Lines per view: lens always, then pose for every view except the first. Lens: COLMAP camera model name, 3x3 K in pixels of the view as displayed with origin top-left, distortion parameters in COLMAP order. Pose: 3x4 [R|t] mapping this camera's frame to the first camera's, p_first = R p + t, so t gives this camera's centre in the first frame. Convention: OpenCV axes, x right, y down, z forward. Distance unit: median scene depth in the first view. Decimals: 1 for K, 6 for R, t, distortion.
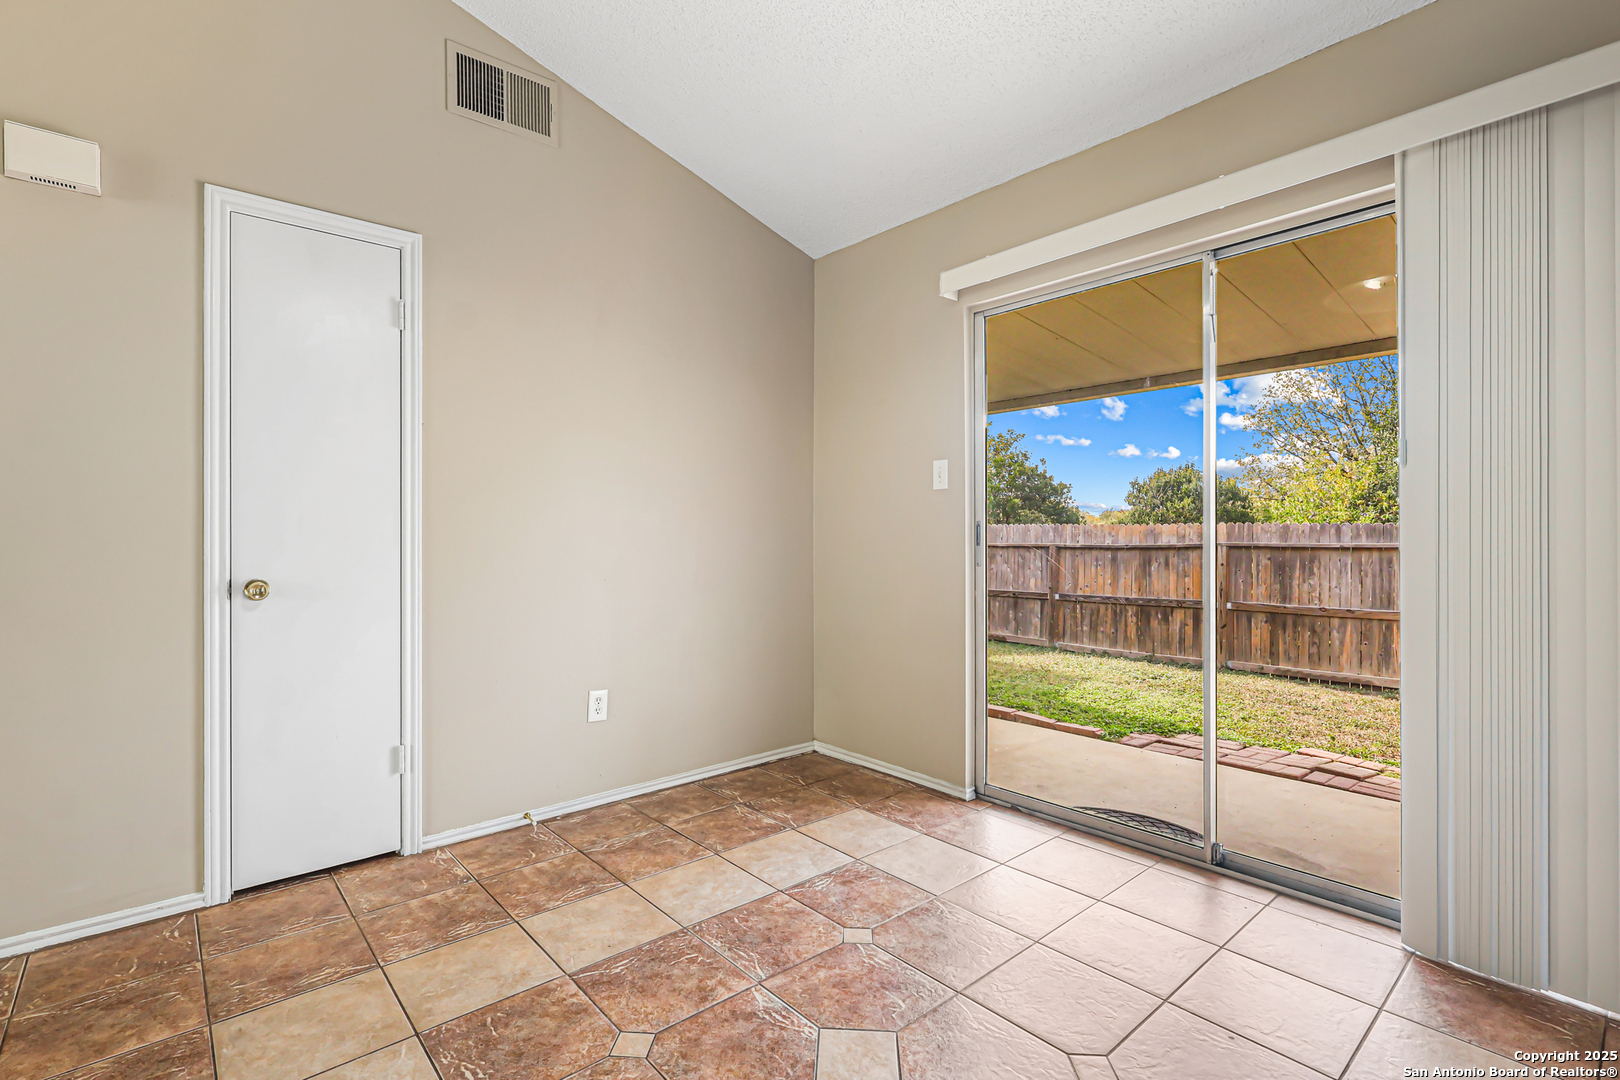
lens RADIAL K [[749.6, 0, 807.2], [0, 749.6, 540.3], [0, 0, 1]] dist [-0.009205, 0.003538]
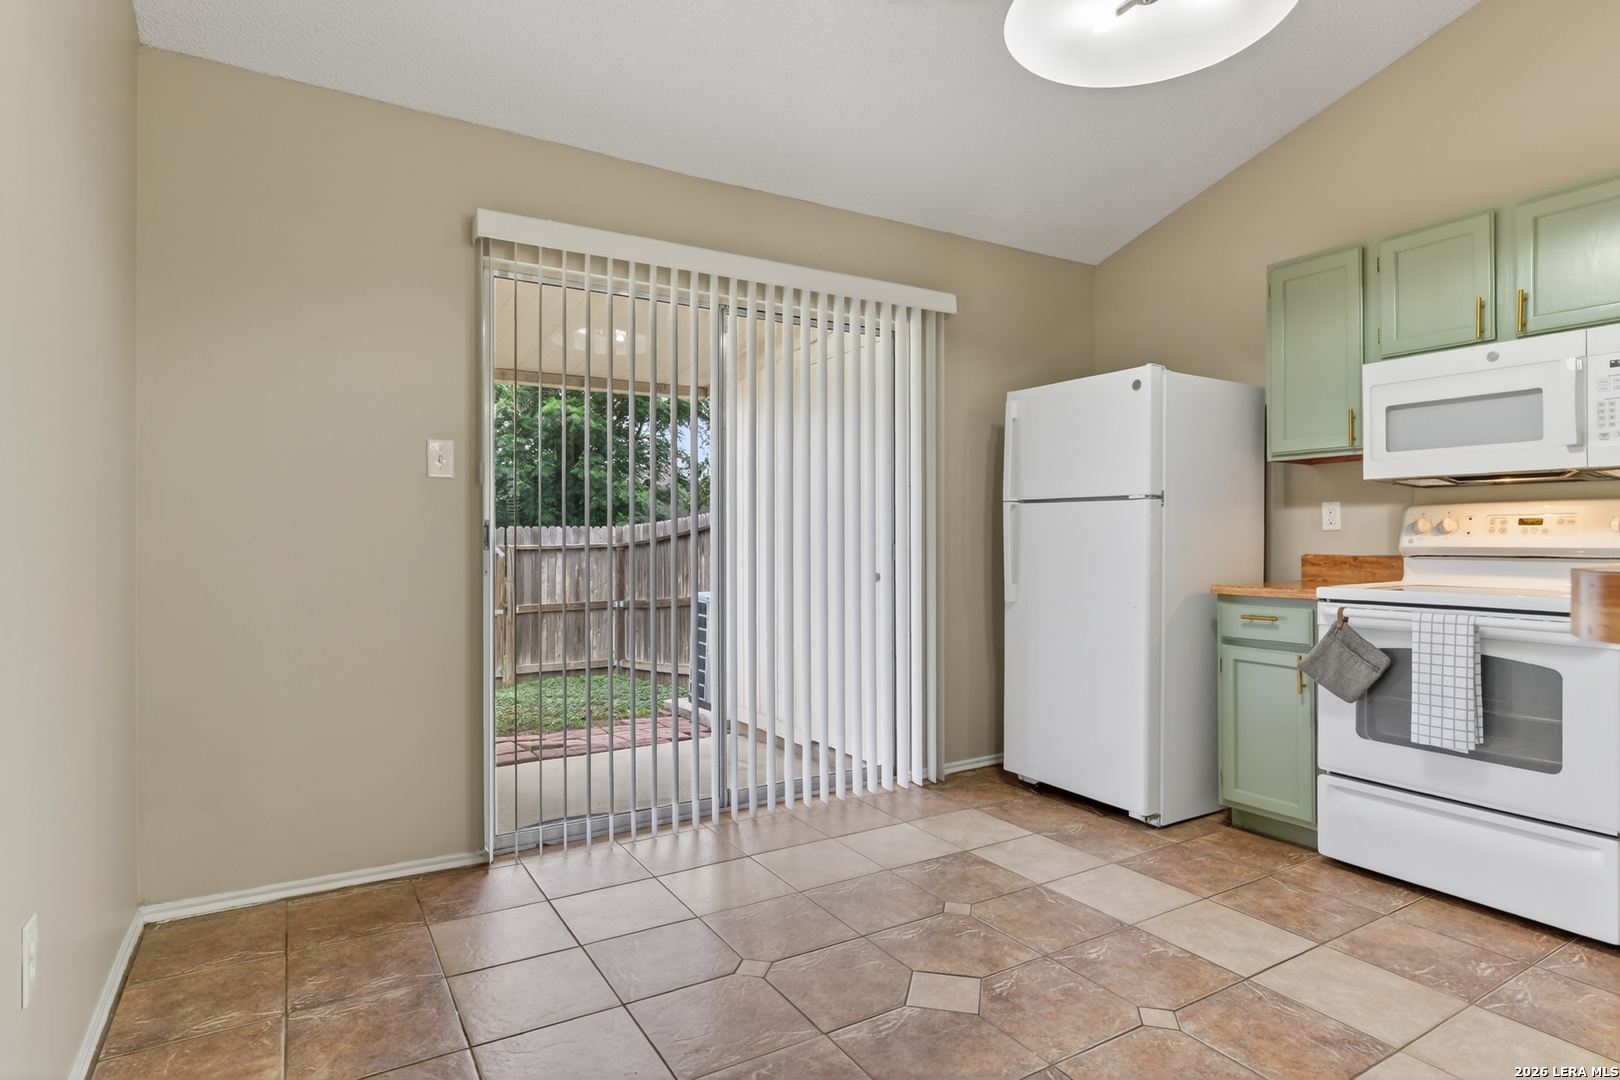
lens RADIAL K [[856.1, 0, 795.5], [0, 856.1, 538.0], [0, 0, 1]] dist [-0.002409, -0.004592]
pose [[0.167610, 0.010027, 0.985802, -0.651475], [0.000882, 0.999946, -0.010321, 0.003057], [-0.985853, 0.002599, 0.167593, 0.513312]]
